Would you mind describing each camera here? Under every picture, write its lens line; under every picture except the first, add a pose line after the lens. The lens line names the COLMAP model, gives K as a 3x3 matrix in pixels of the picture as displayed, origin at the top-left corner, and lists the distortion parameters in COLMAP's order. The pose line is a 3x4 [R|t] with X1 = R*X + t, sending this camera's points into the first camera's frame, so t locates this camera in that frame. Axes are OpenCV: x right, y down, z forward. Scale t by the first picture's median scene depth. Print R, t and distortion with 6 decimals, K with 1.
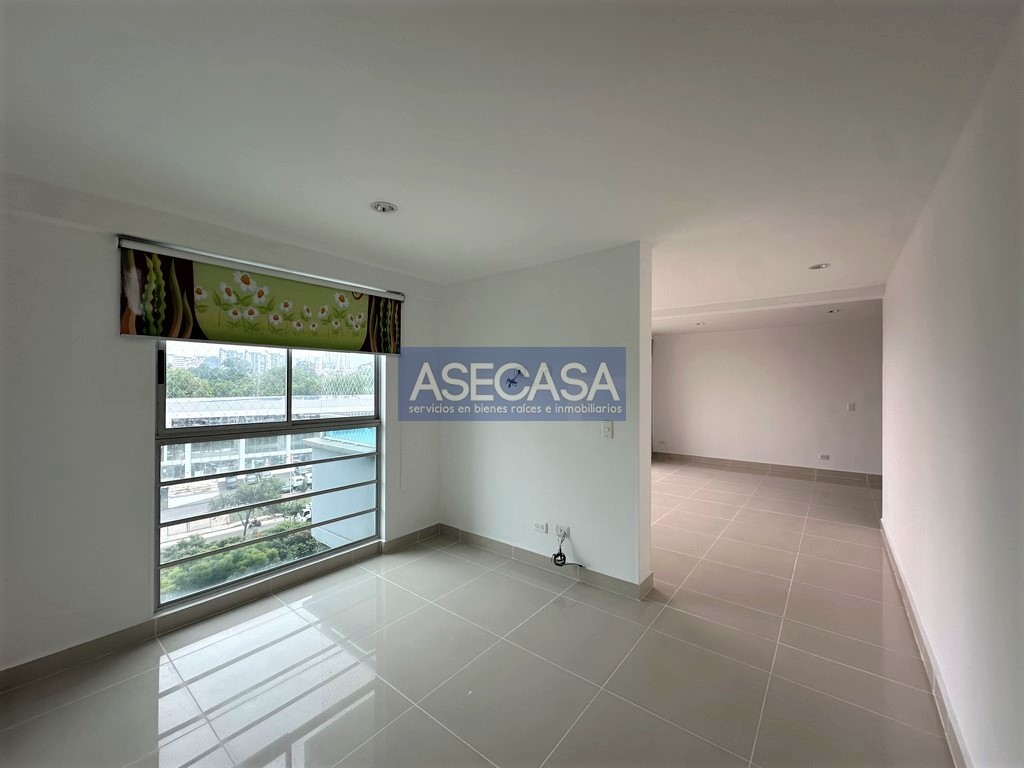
lens RADIAL K [[409.3, 0, 501.6], [0, 409.3, 385.1], [0, 0, 1]] dist [-0.000816, -0.000146]
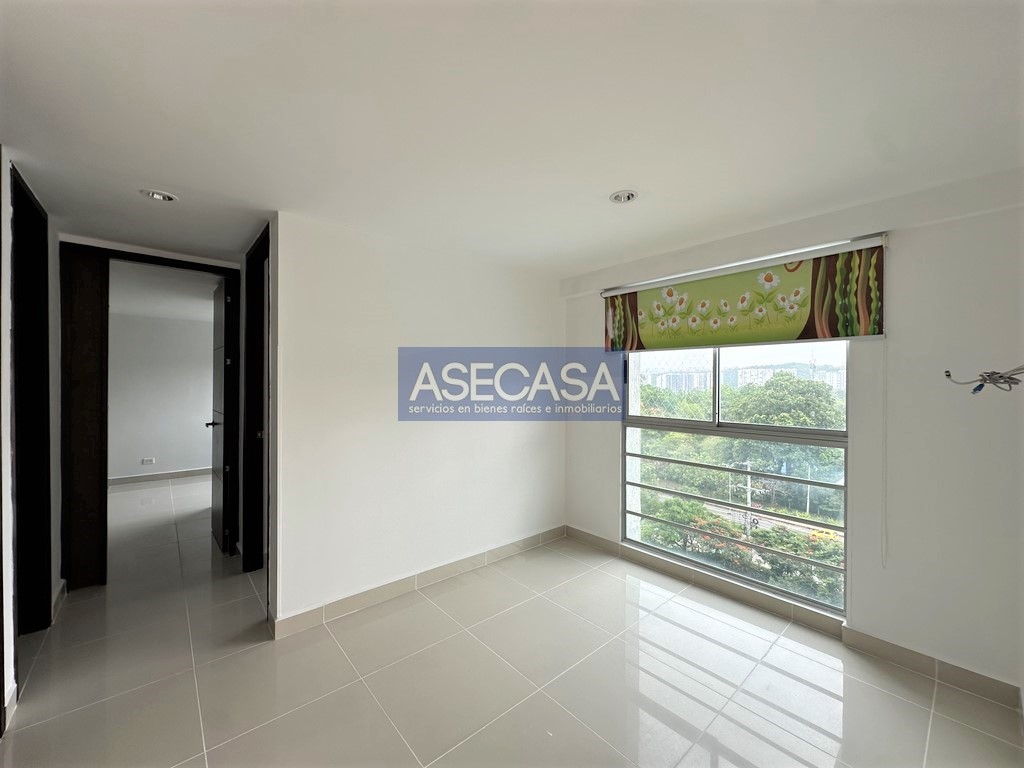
lens RADIAL K [[409.3, 0, 504.5], [0, 409.3, 383.2], [0, 0, 1]] dist [-0.000816, -0.000146]
pose [[-0.172548, 0.001486, -0.985000, 0.546970], [-0.002414, 0.999995, 0.001931, -0.005306], [0.984998, 0.002711, -0.172544, 0.697572]]
